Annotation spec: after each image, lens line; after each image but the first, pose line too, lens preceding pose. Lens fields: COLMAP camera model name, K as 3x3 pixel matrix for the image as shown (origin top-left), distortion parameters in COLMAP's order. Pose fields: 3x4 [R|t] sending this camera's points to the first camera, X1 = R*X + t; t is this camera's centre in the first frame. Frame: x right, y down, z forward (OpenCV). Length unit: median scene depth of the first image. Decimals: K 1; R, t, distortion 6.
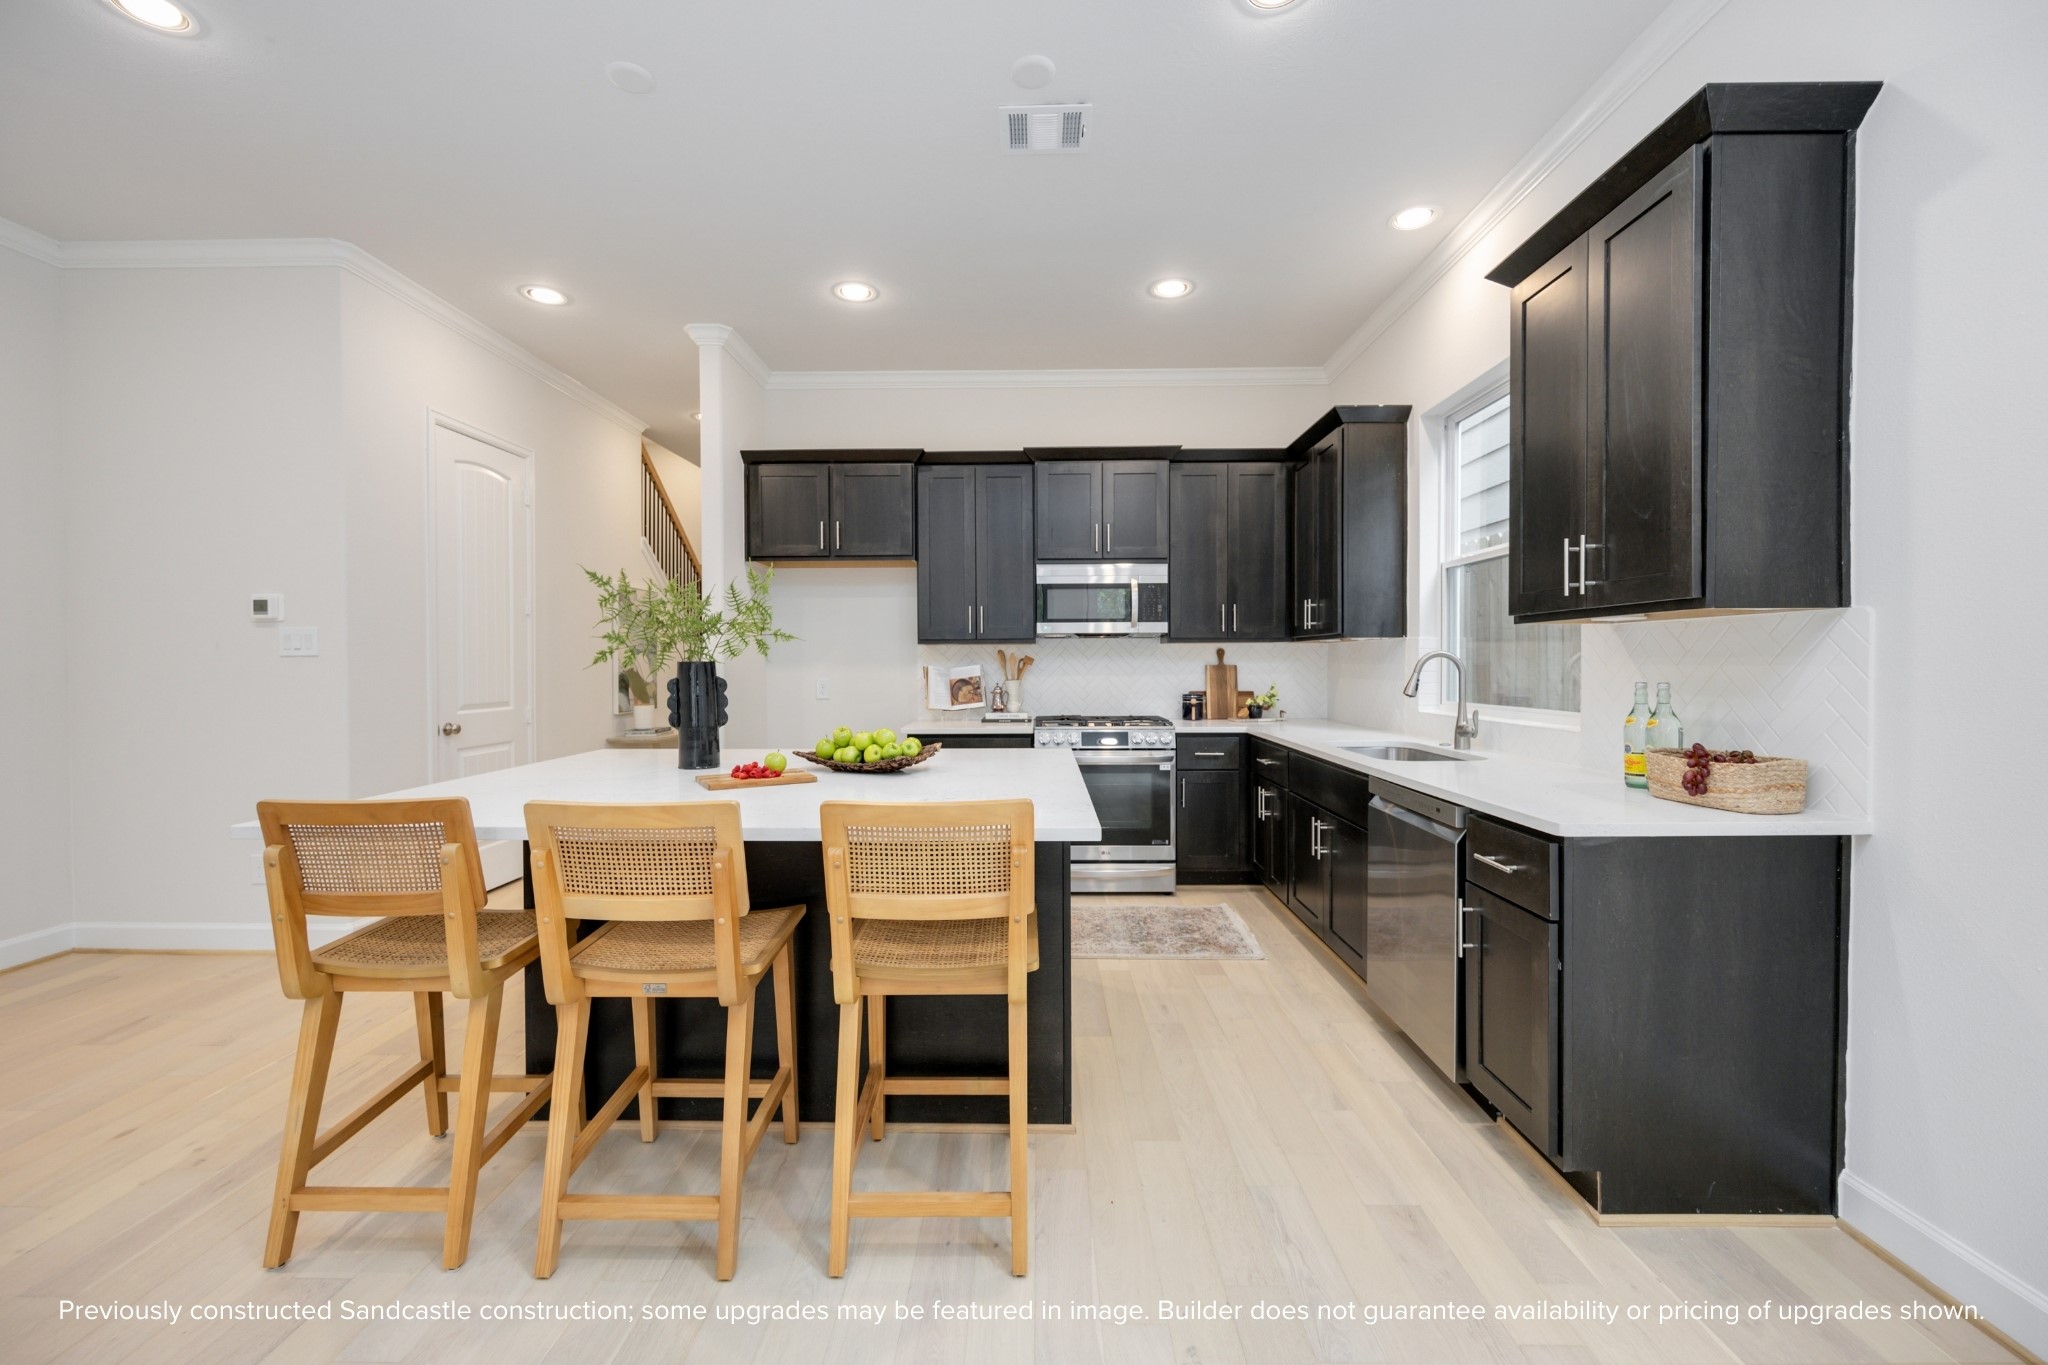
lens RADIAL K [[828.8, 0, 1026.4], [0, 828.8, 676.3], [0, 0, 1]] dist [0.002763, 0.000628]
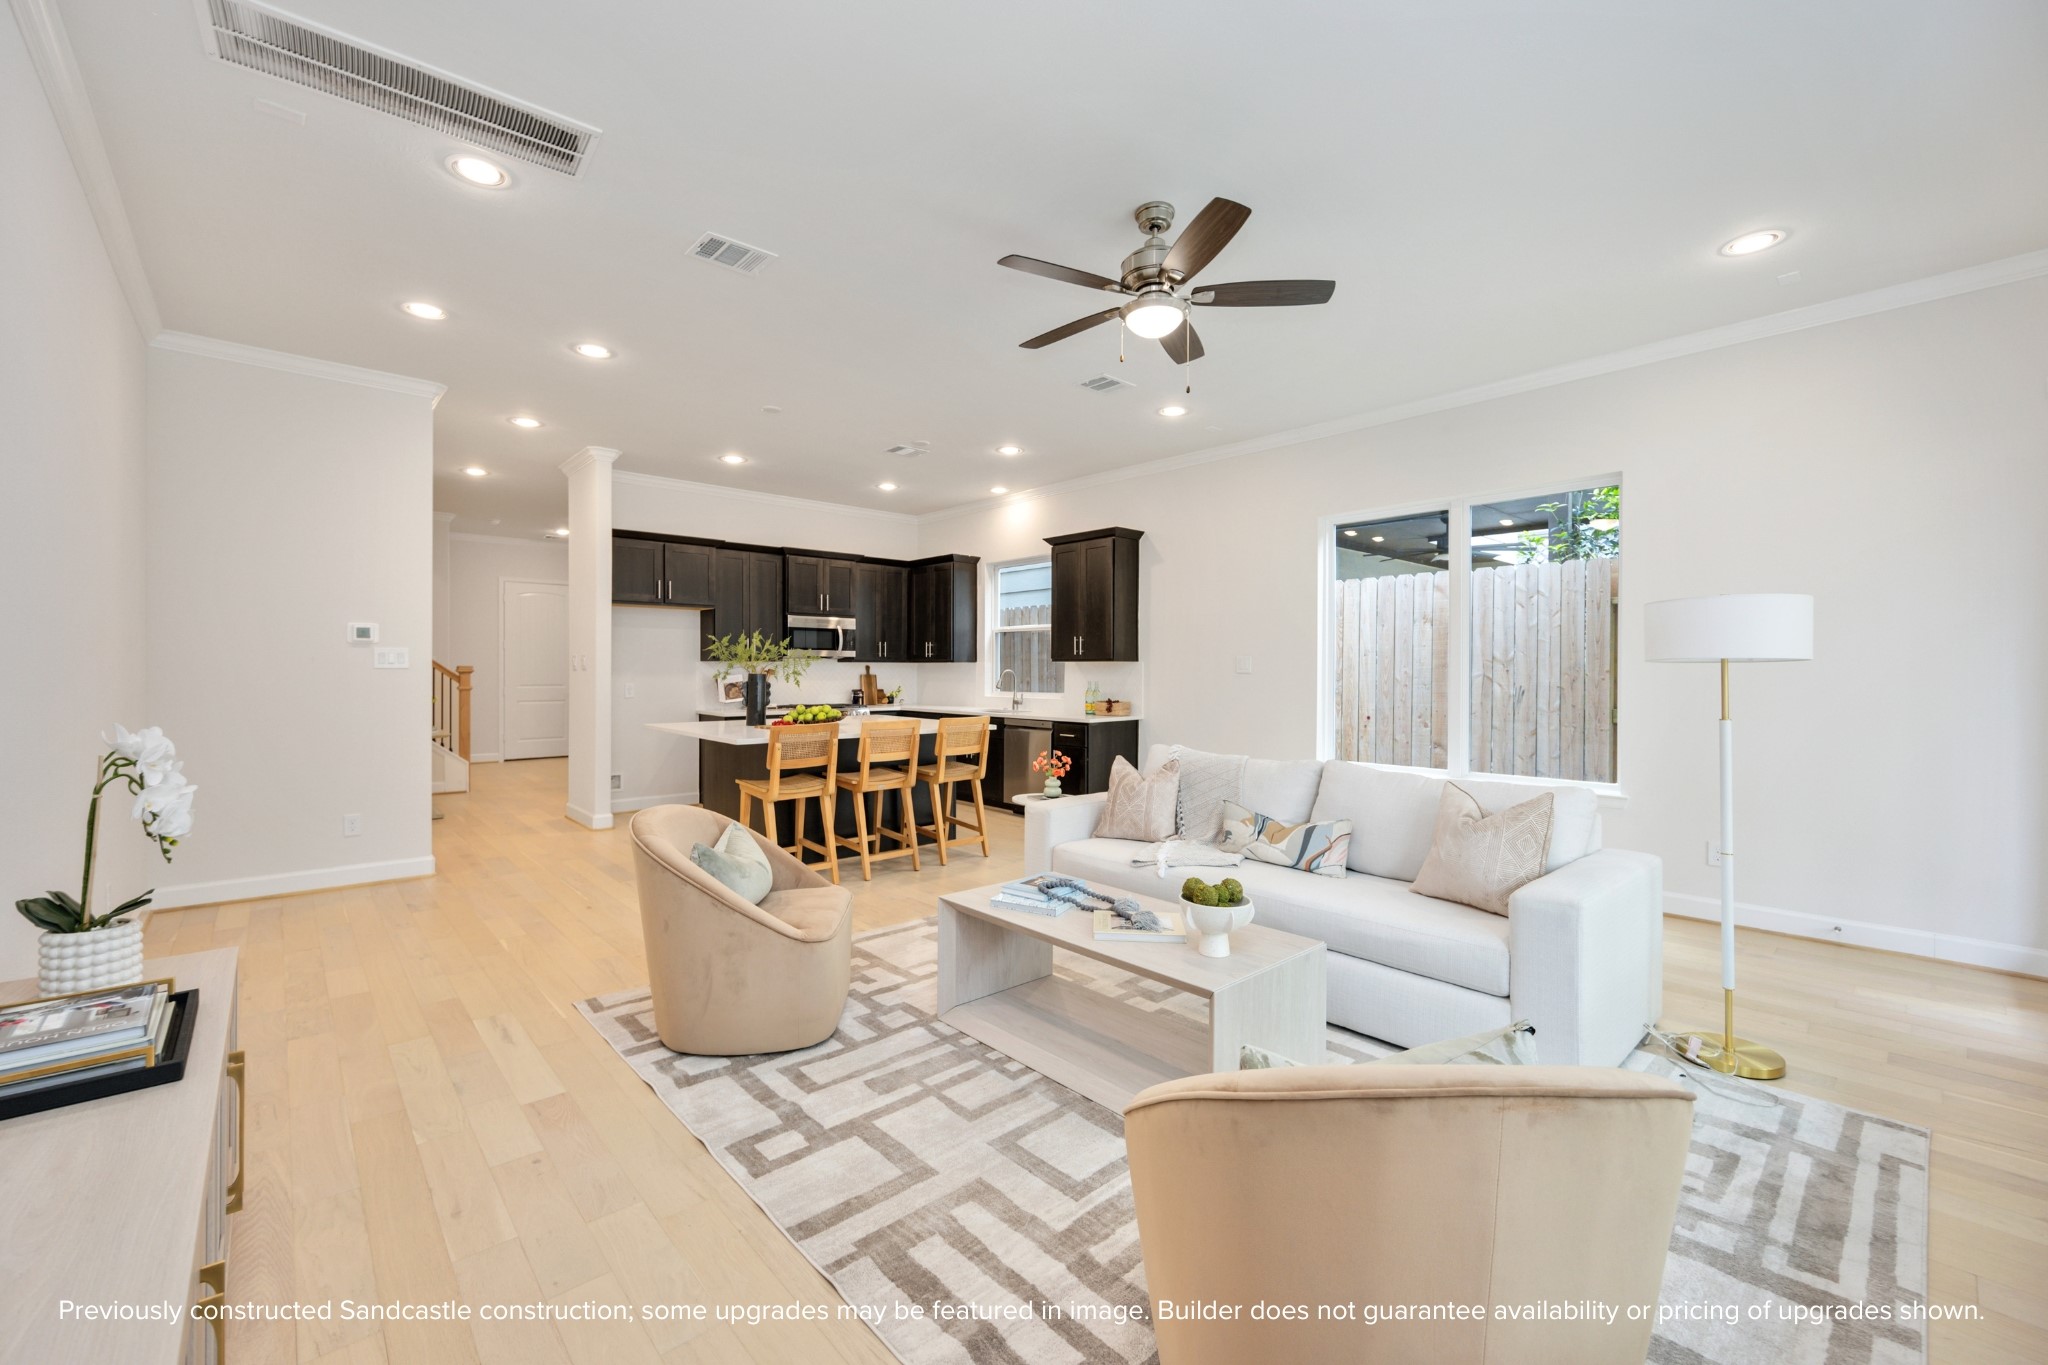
lens RADIAL K [[828.8, 0, 1018.1], [0, 828.8, 675.4], [0, 0, 1]] dist [0.002763, 0.000628]
pose [[0.730388, 0.000129, 0.683032, -0.858869], [0.005595, 0.999965, -0.006171, 0.000753], [-0.683009, 0.008329, 0.730362, -0.600561]]
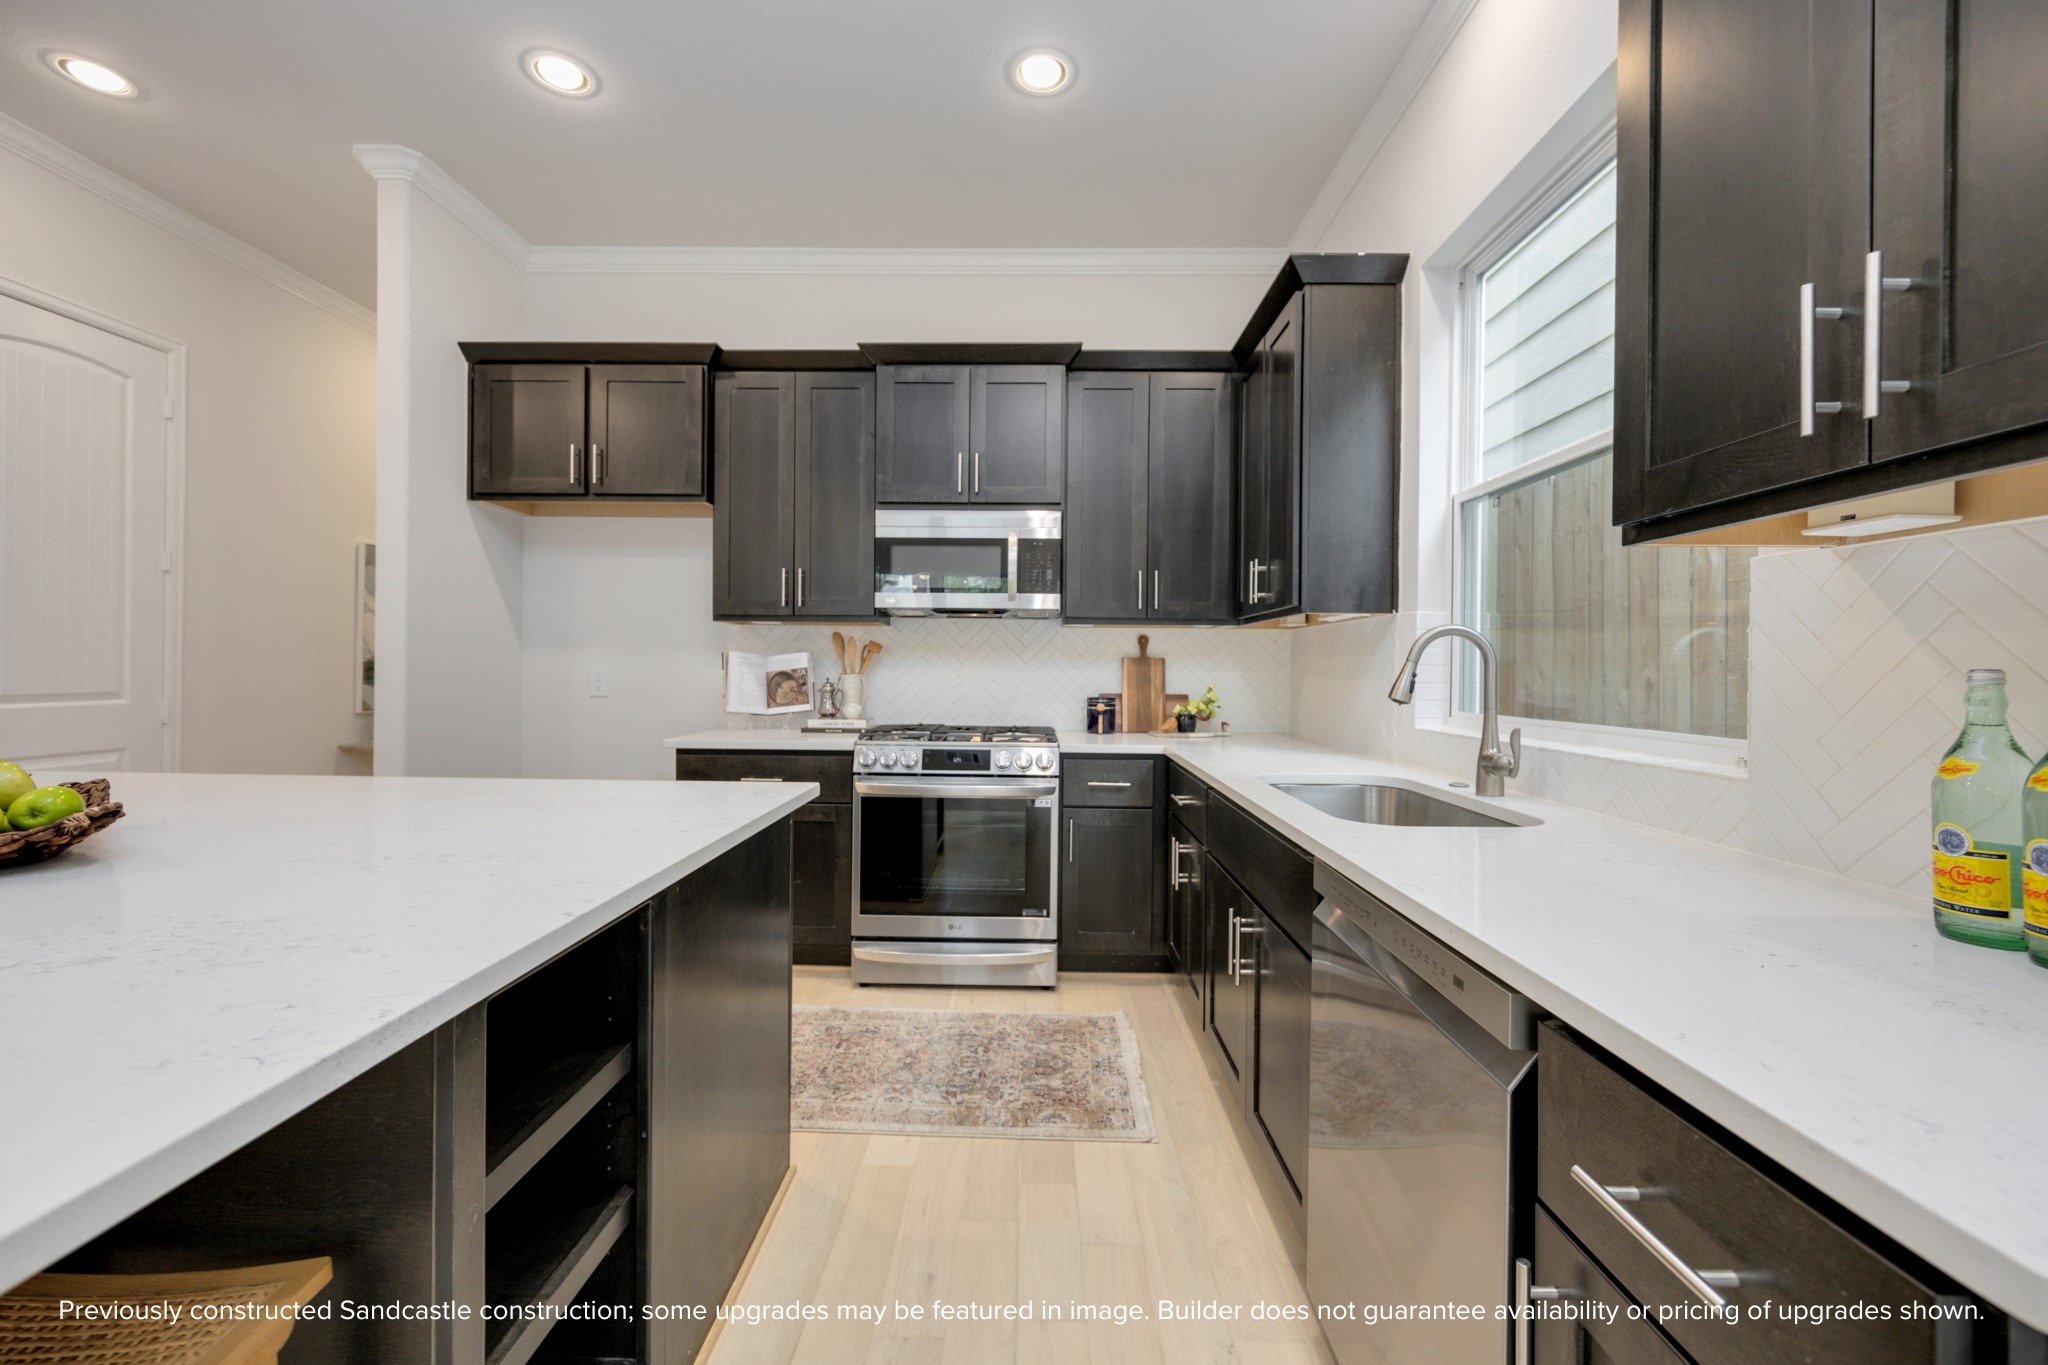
lens RADIAL K [[828.8, 0, 1020.9], [0, 828.8, 670.5], [0, 0, 1]] dist [0.002763, 0.000628]
pose [[0.999873, 0.015278, -0.004461, 0.150526], [-0.015337, 0.999793, -0.013357, 0.010181], [0.004256, 0.013424, 0.999901, 0.315704]]
